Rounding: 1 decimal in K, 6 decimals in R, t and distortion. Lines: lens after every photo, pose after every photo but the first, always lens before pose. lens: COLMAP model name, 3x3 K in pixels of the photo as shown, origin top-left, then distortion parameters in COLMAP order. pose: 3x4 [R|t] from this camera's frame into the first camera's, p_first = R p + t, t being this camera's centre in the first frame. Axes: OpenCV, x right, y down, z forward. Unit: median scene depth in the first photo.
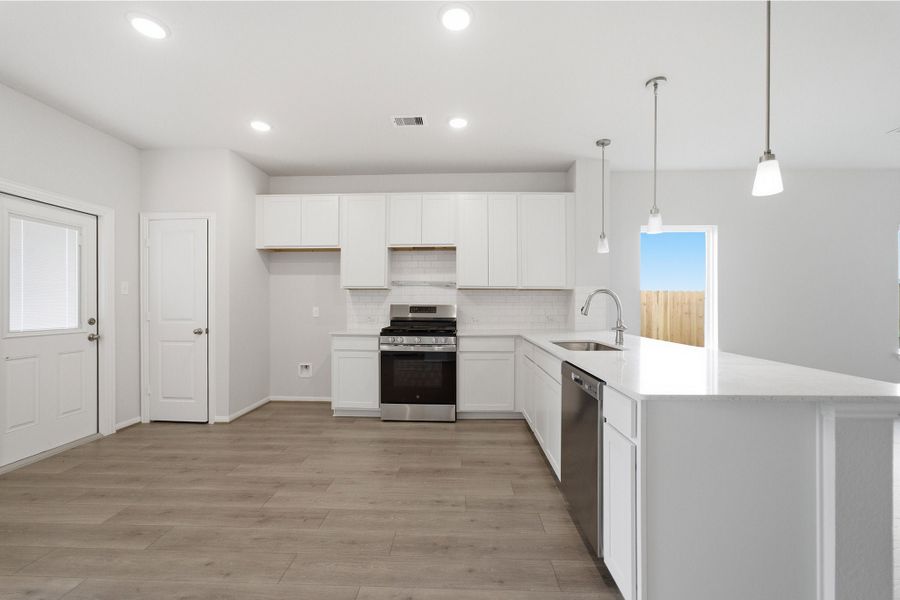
lens RADIAL K [[386.3, 0, 450.0], [0, 386.3, 300.0], [0, 0, 1]] dist [-0.038792, 0.019836]
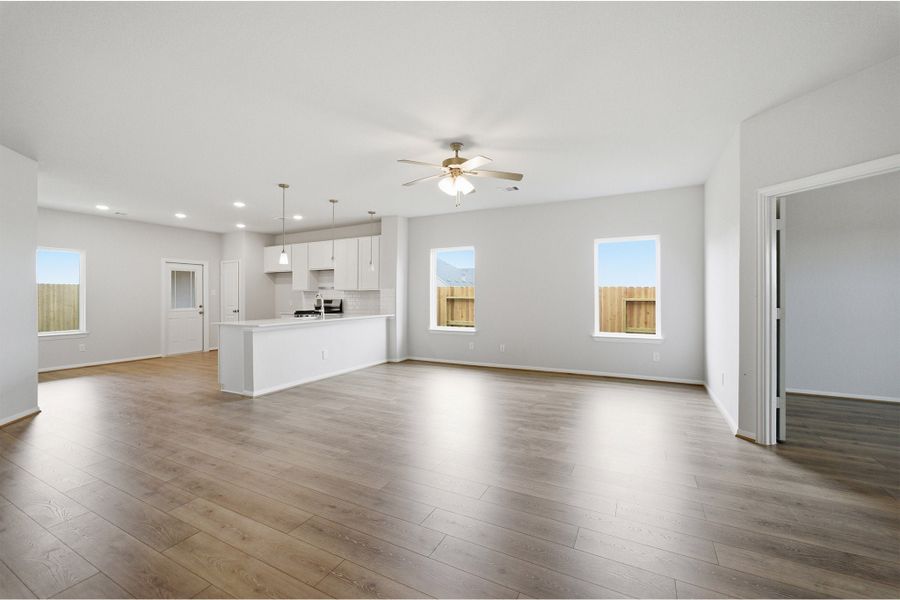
lens RADIAL K [[386.3, 0, 450.0], [0, 386.3, 300.0], [0, 0, 1]] dist [-0.038792, 0.019836]
pose [[0.908416, -0.002496, -0.418061, 1.570470], [0.010011, 0.999825, 0.015783, -0.009261], [0.417948, -0.018523, 0.908282, -0.594987]]
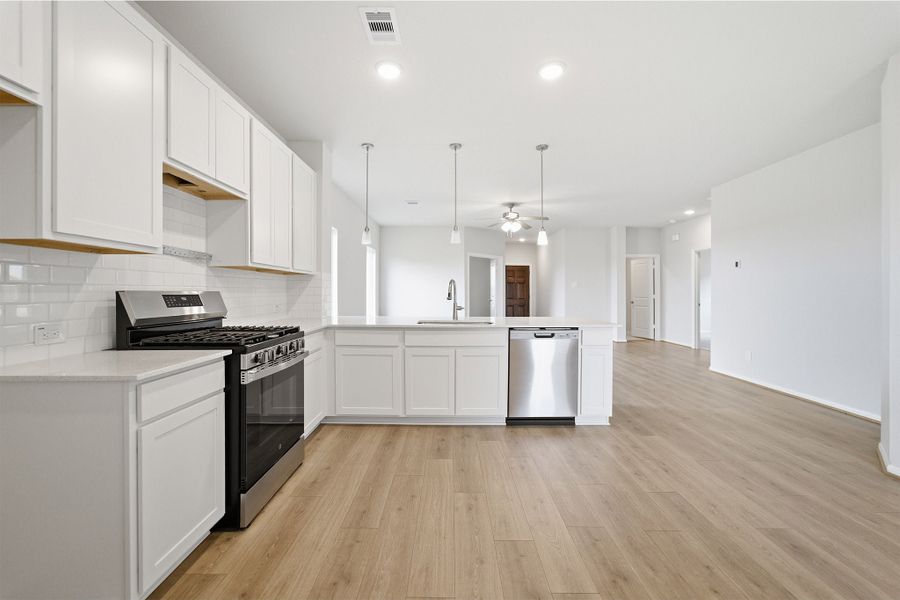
lens RADIAL K [[386.3, 0, 450.0], [0, 386.3, 300.0], [0, 0, 1]] dist [-0.038792, 0.019836]
pose [[-0.065751, -0.028248, 0.997436, -0.670208], [-0.012223, 0.999547, 0.027502, 0.005567], [-0.997761, -0.010384, -0.066067, 0.776274]]
